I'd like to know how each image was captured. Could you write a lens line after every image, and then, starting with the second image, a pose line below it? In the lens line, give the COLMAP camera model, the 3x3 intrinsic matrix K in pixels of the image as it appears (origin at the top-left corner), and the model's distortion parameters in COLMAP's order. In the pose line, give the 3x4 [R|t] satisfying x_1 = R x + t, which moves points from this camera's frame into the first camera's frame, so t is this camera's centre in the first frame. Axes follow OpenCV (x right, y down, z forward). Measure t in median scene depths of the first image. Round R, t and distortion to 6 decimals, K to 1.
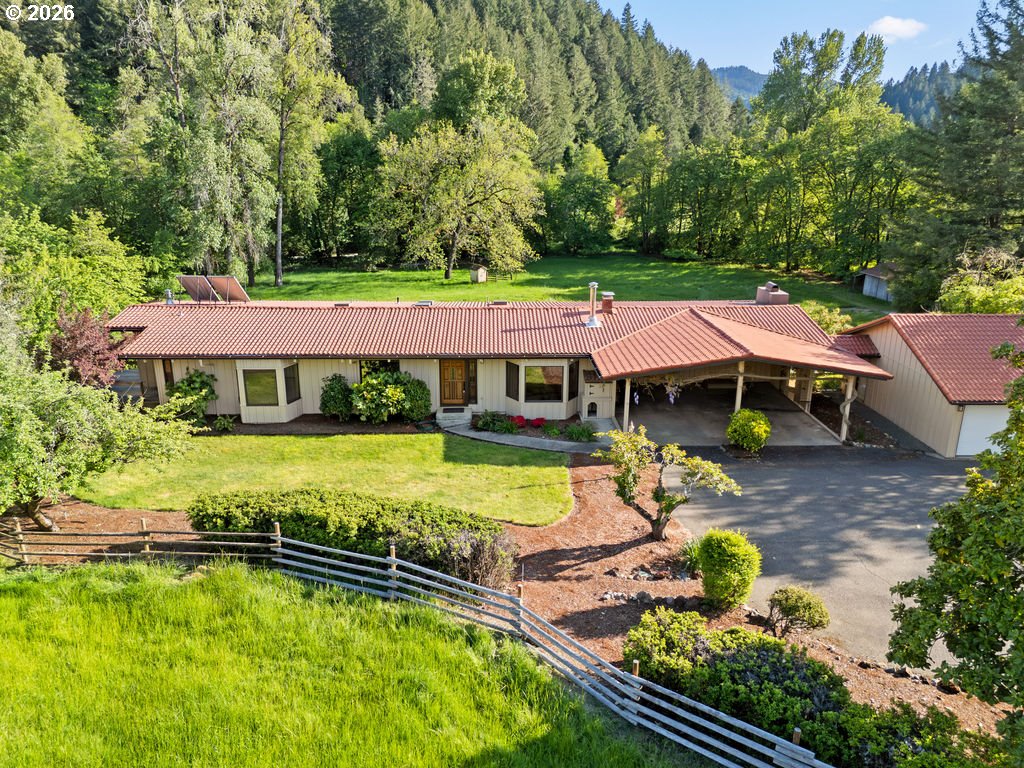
lens RADIAL K [[751.4, 0, 512.0], [0, 751.4, 384.0], [0, 0, 1]] dist [0.078994, -0.082175]
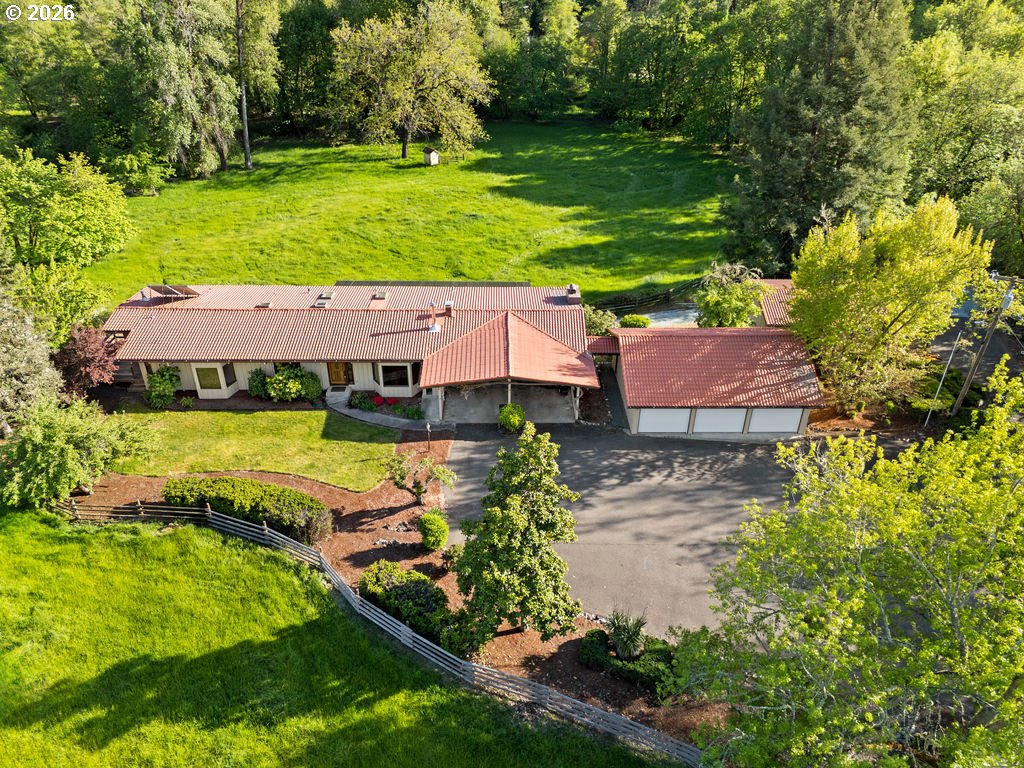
lens RADIAL K [[751.4, 0, 512.0], [0, 751.4, 384.0], [0, 0, 1]] dist [0.078994, -0.082175]
pose [[0.999903, 0.010665, -0.008962, 0.310661], [-0.008031, 0.966982, 0.254719, -0.396763], [0.011383, -0.254623, 0.966973, -0.507414]]
